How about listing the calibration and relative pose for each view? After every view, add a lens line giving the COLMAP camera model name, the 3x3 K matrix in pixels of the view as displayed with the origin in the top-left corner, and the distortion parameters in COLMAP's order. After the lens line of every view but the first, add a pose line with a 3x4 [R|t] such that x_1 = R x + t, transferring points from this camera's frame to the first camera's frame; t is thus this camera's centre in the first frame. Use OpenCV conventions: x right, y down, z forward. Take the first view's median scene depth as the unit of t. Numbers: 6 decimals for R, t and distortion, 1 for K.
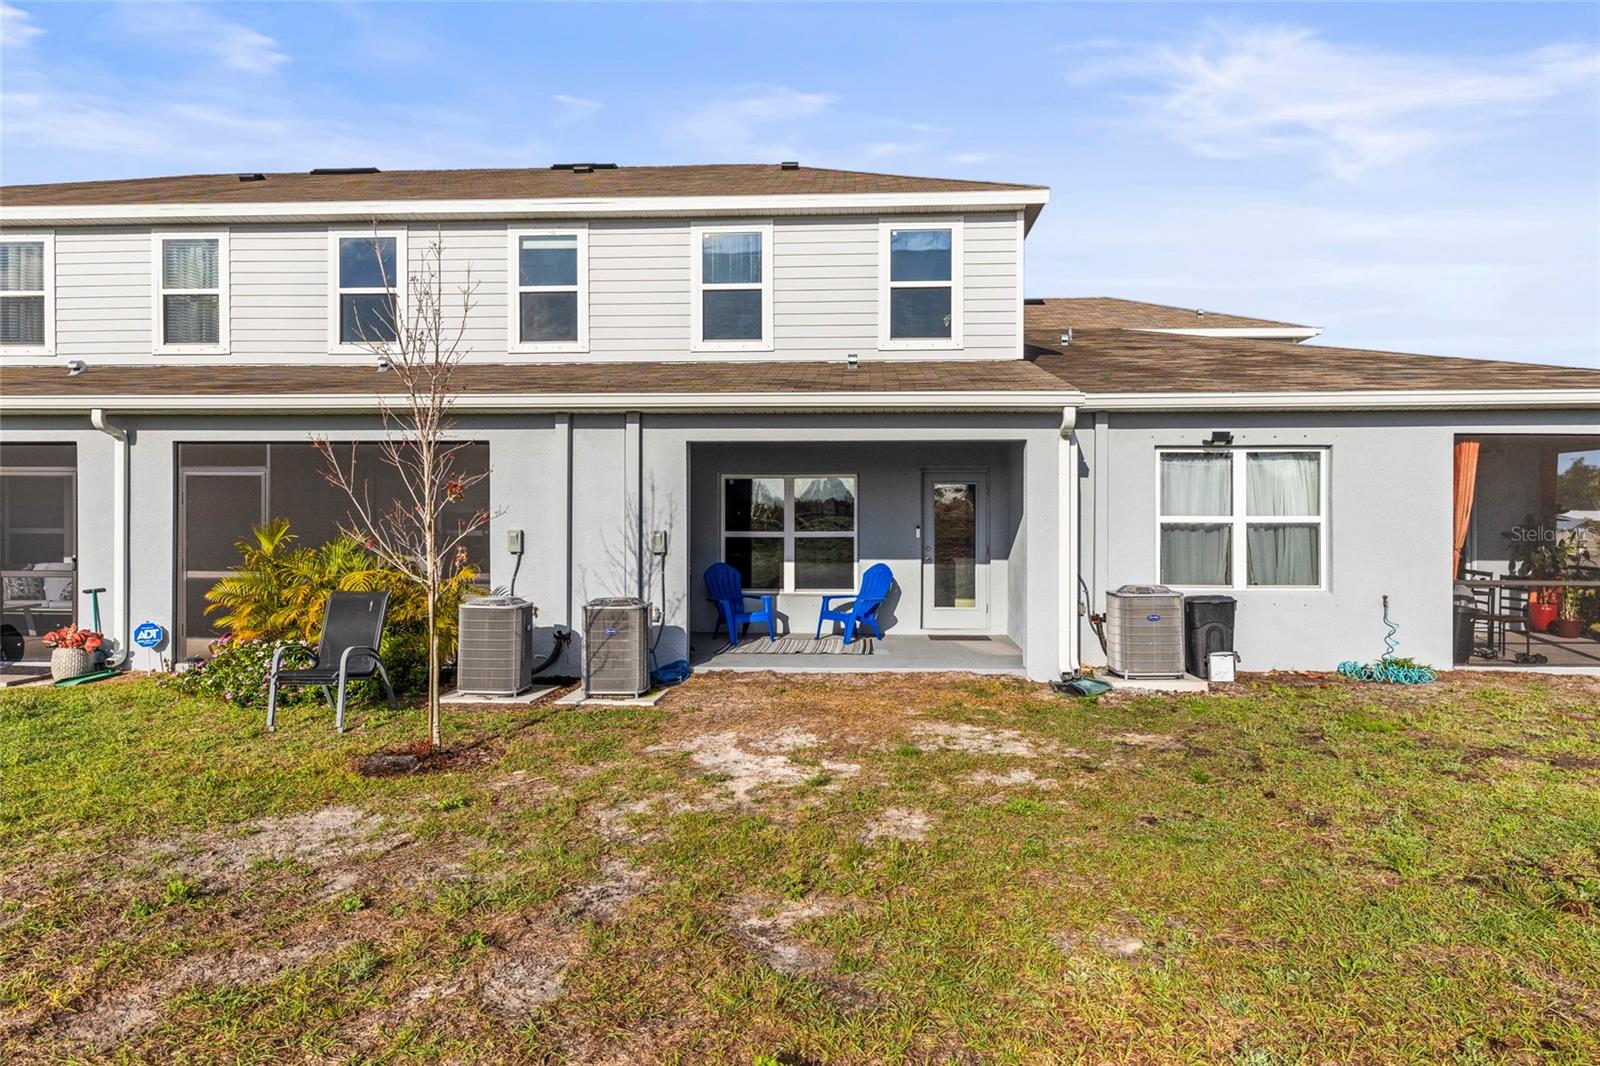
lens RADIAL K [[1002.7, 0, 801.8], [0, 1002.7, 539.8], [0, 0, 1]] dist [0.014482, -0.004078]
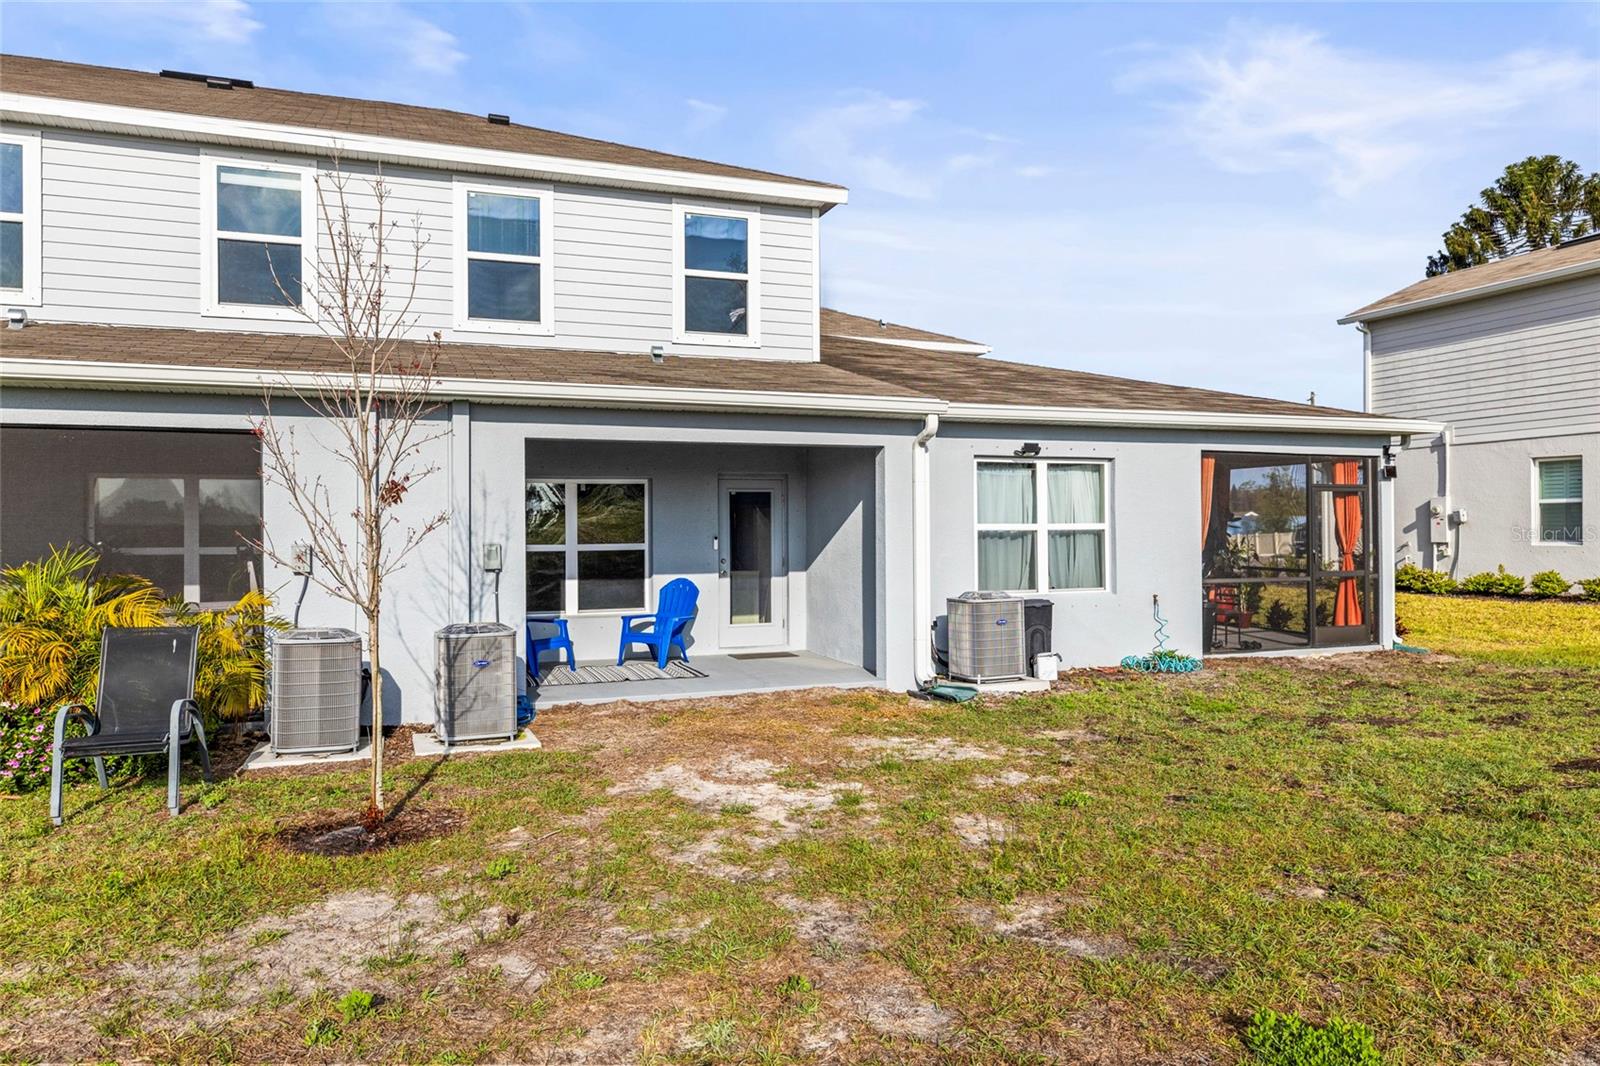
lens RADIAL K [[1146.5, 0, 802.0], [0, 1146.5, 531.9], [0, 0, 1]] dist [0.013538, 0.004942]
pose [[0.908731, -0.006680, 0.417329, -0.305516], [0.014453, 0.999776, -0.015469, -0.000006], [-0.417133, 0.020089, 0.908624, 0.013707]]
